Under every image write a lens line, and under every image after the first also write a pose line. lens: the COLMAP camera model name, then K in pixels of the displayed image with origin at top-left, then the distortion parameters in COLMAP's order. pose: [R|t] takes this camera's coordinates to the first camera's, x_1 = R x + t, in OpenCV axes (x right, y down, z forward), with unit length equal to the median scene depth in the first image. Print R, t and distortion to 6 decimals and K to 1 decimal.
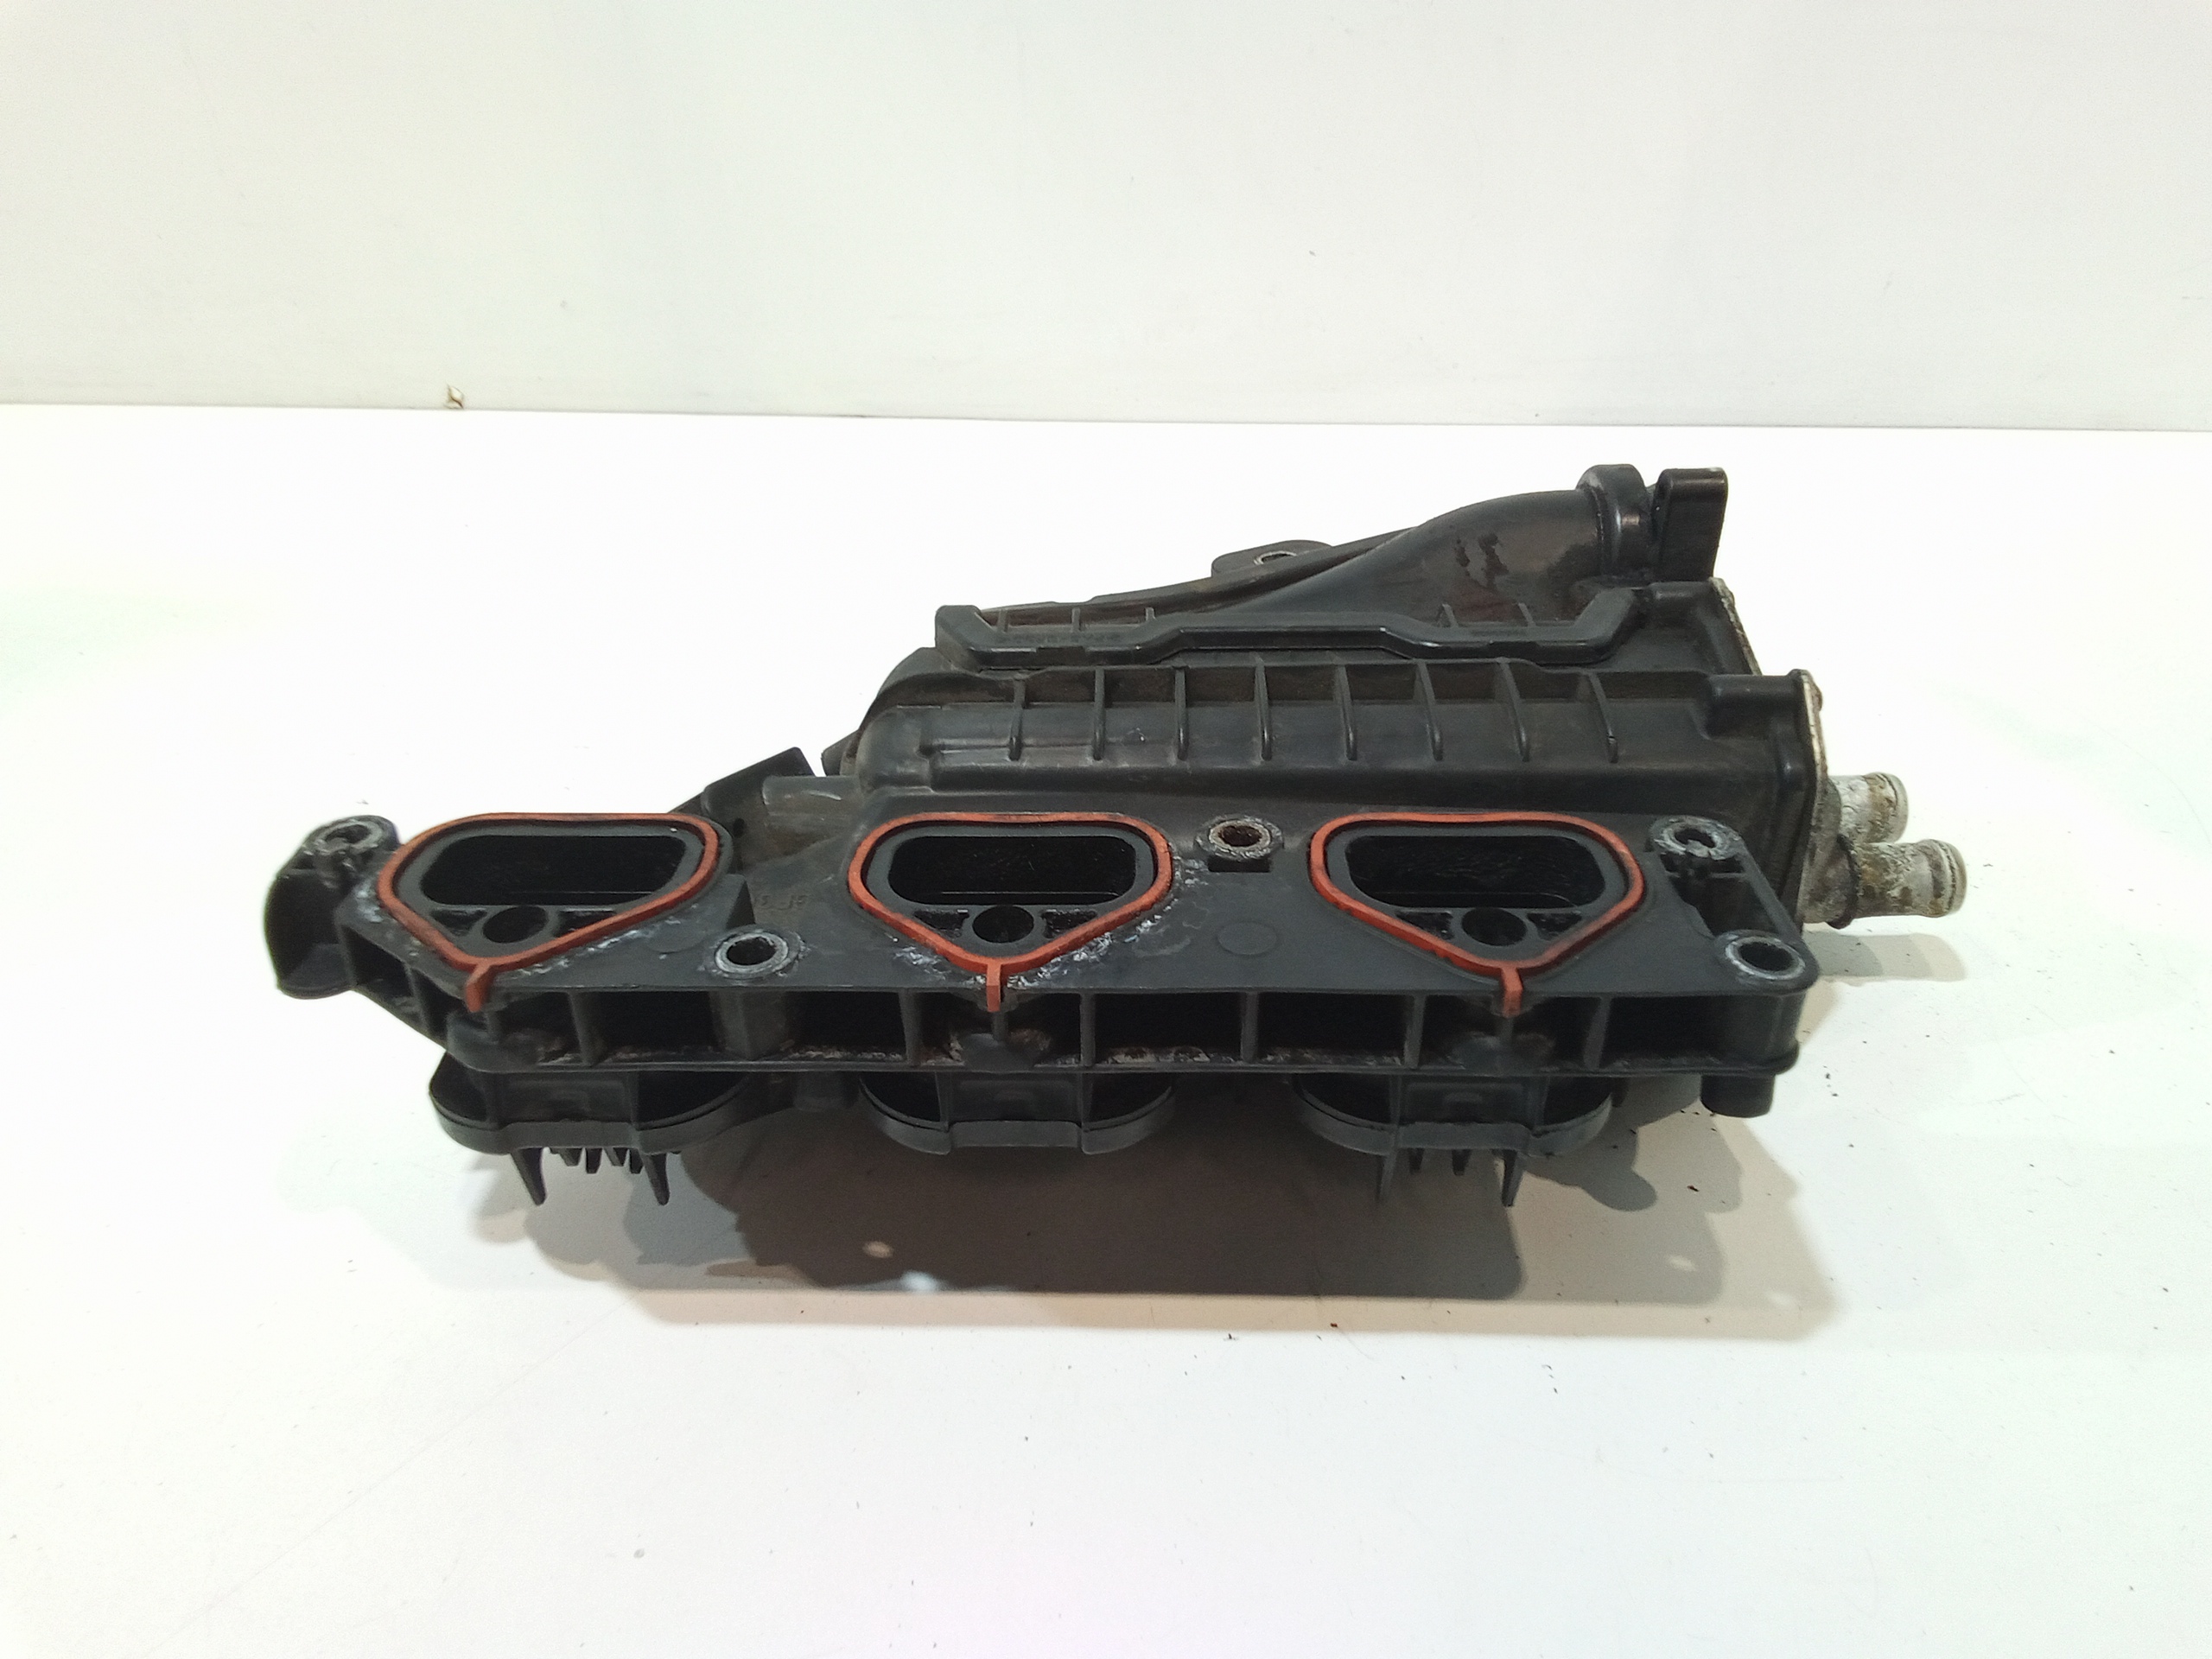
lens RADIAL K [[1565.5, 0, 1093.6], [0, 1565.5, 824.8], [0, 0, 1]] dist [0.090091, -0.139805]
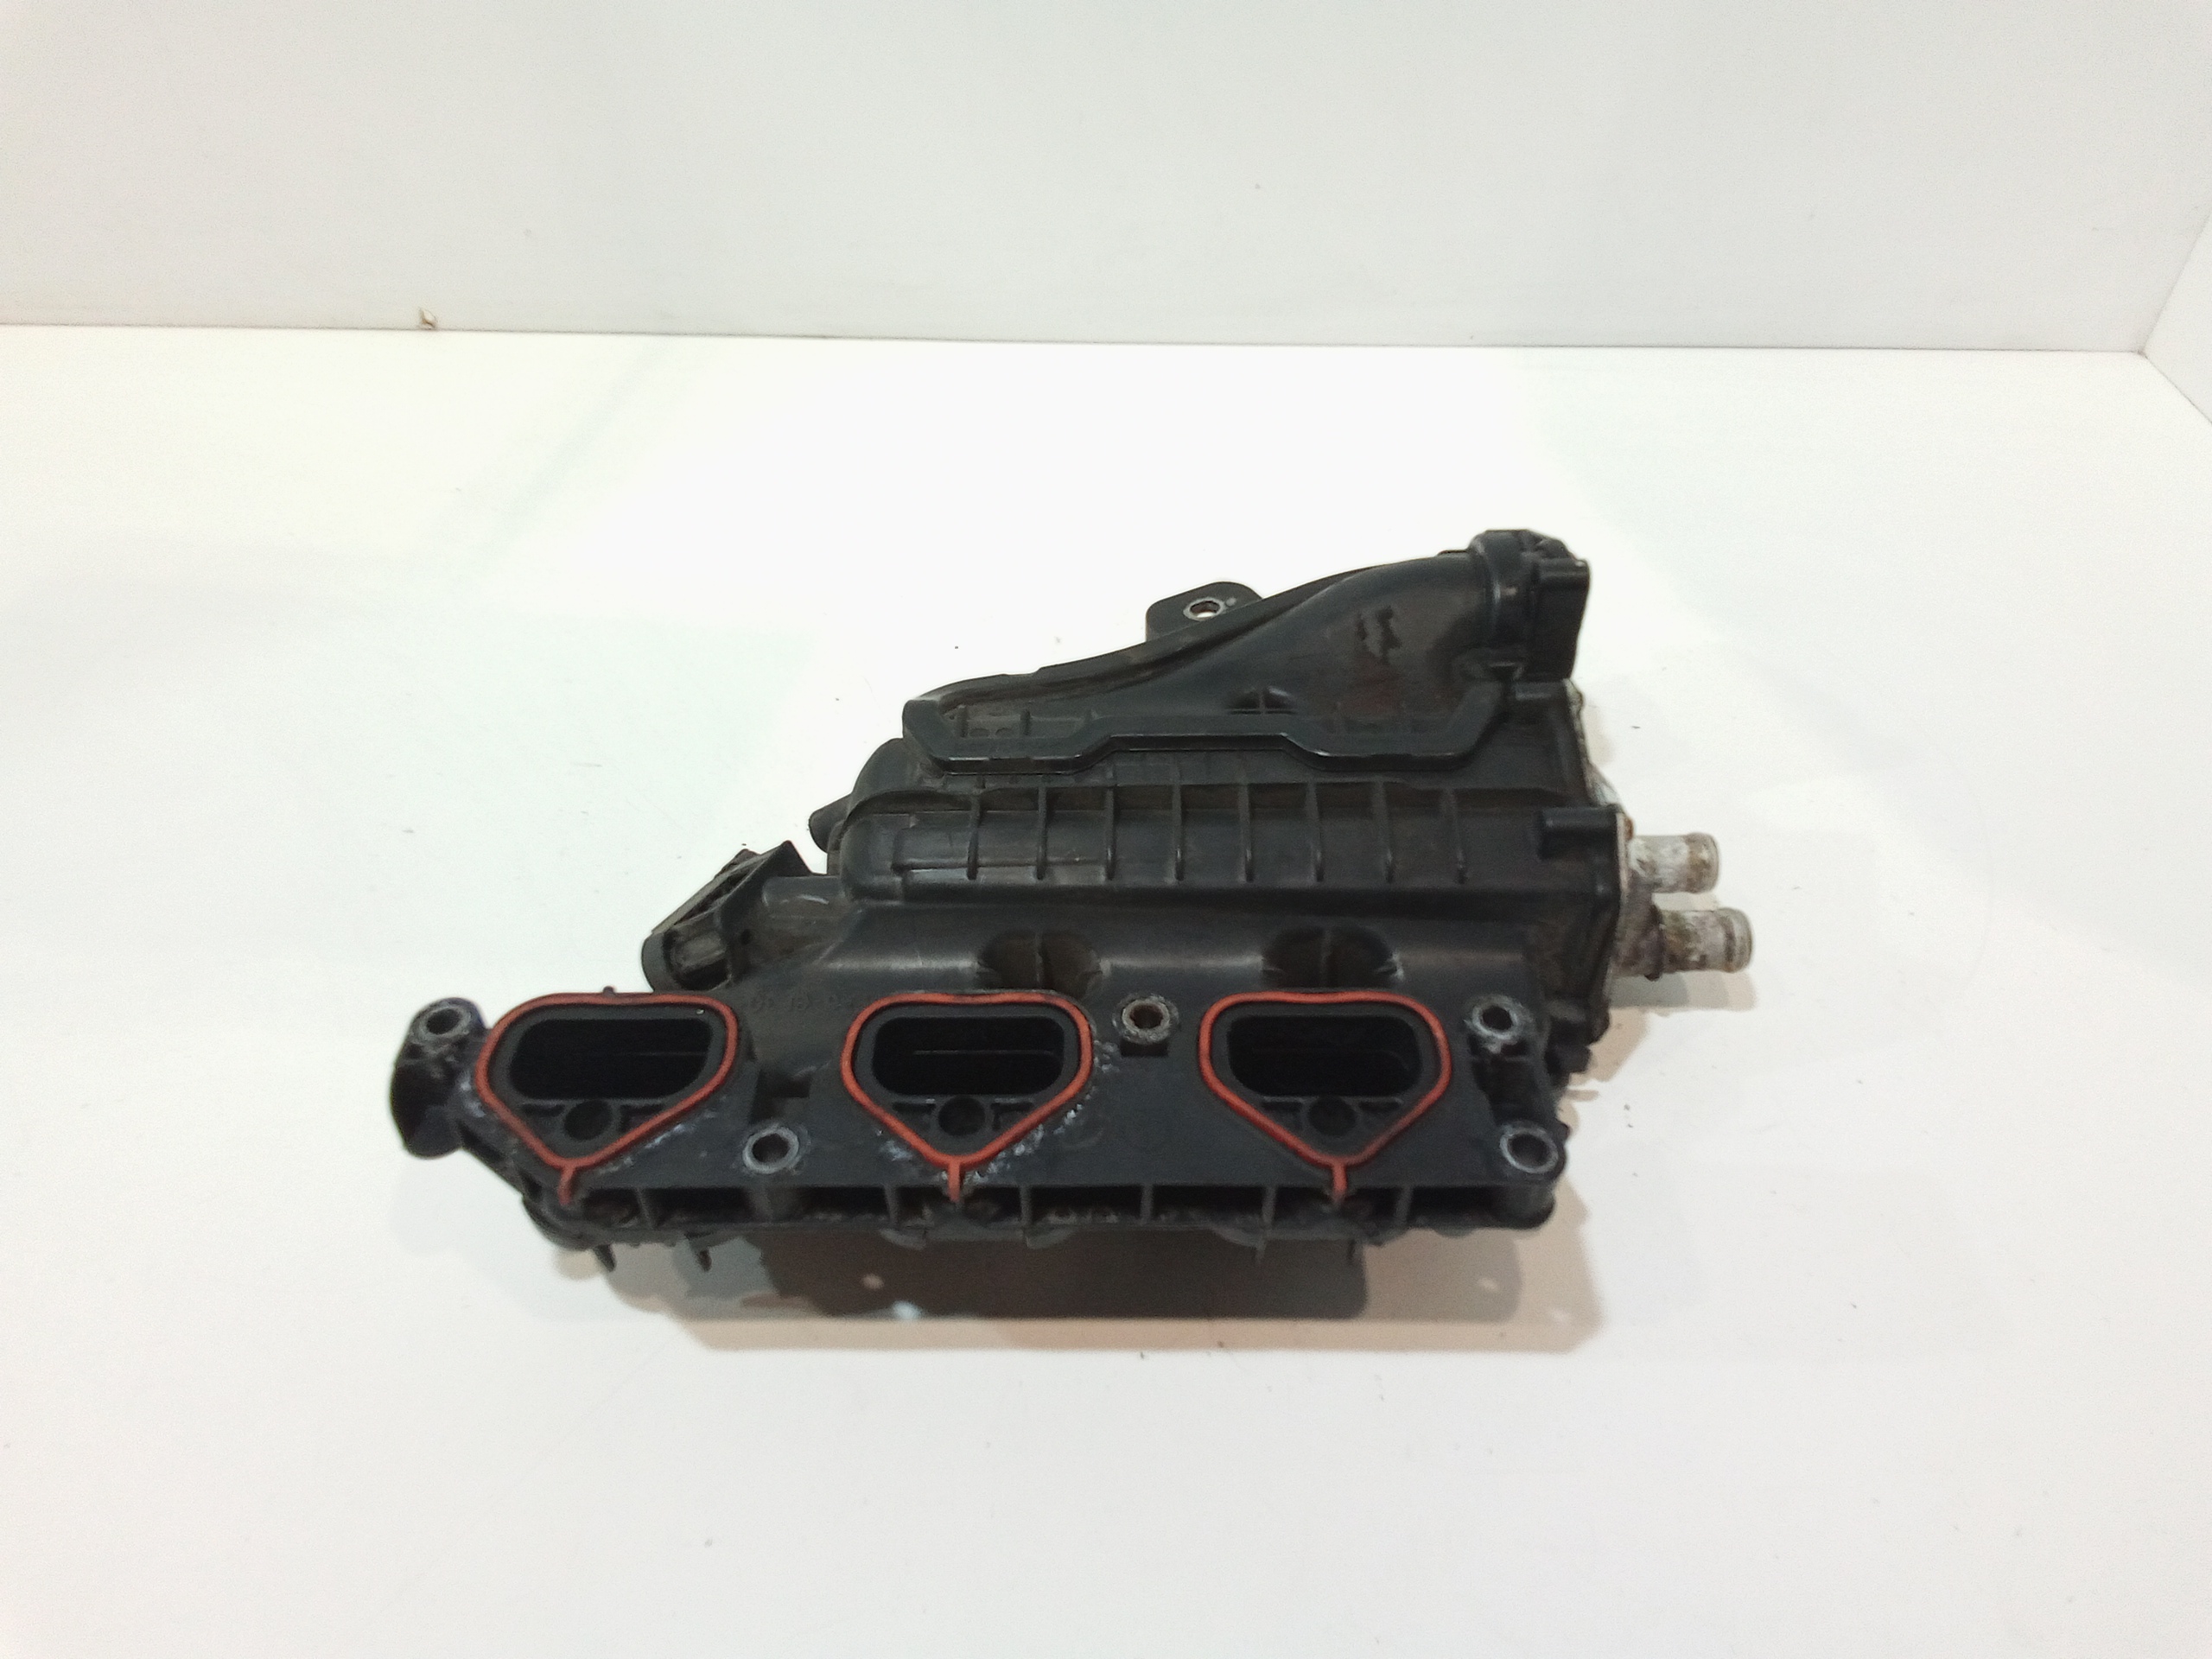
lens RADIAL K [[1565.5, 0, 1093.6], [0, 1565.5, 824.8], [0, 0, 1]] dist [0.090091, -0.139805]
pose [[0.999857, -0.009617, 0.013926, 0.031351], [0.006635, 0.979725, 0.200238, -0.371100], [-0.015569, -0.200117, 0.979648, -0.203685]]
